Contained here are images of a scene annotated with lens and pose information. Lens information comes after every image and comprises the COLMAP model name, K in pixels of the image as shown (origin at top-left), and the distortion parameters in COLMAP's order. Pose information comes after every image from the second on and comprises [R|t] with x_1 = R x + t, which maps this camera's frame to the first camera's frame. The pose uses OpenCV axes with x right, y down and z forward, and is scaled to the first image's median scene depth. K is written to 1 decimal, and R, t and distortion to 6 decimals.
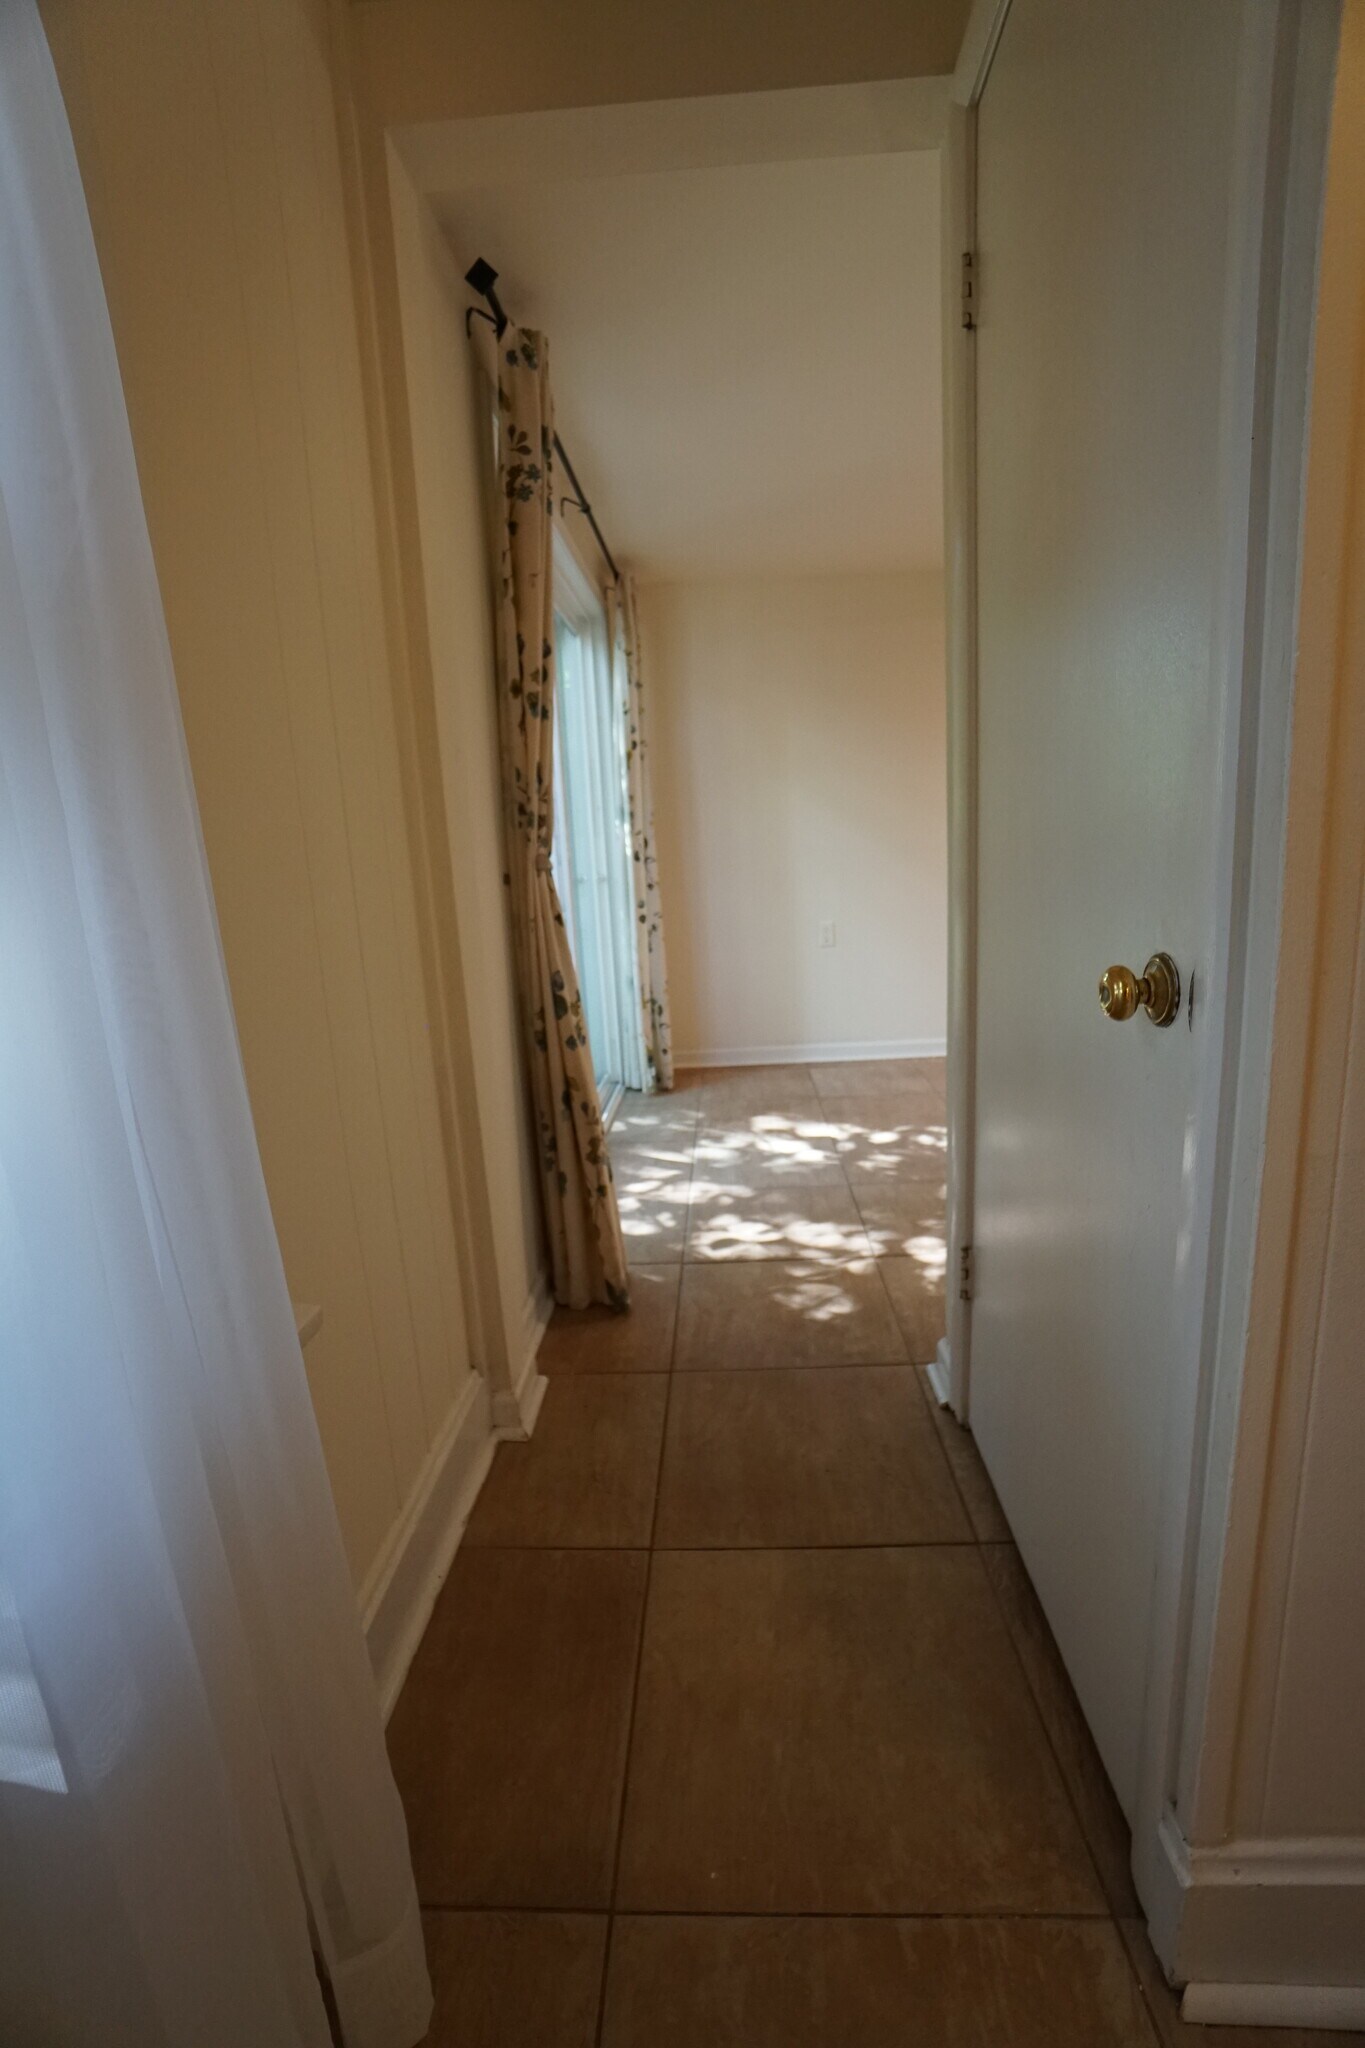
lens RADIAL K [[893.7, 0, 682.5], [0, 893.7, 1024.0], [0, 0, 1]] dist [-0.067102, 0.025250]
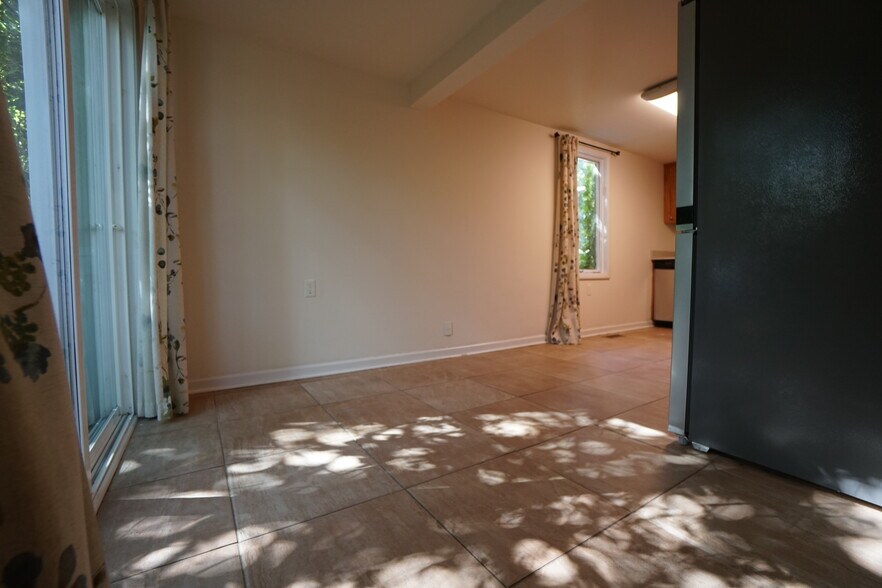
lens RADIAL K [[384.9, 0, 441.0], [0, 384.9, 294.0], [0, 0, 1]] dist [-0.067102, 0.025250]
pose [[0.813357, 0.023556, 0.581287, -0.030785], [0.071388, 0.987588, -0.139909, 0.011838], [-0.577368, 0.155293, 0.801580, 0.416799]]
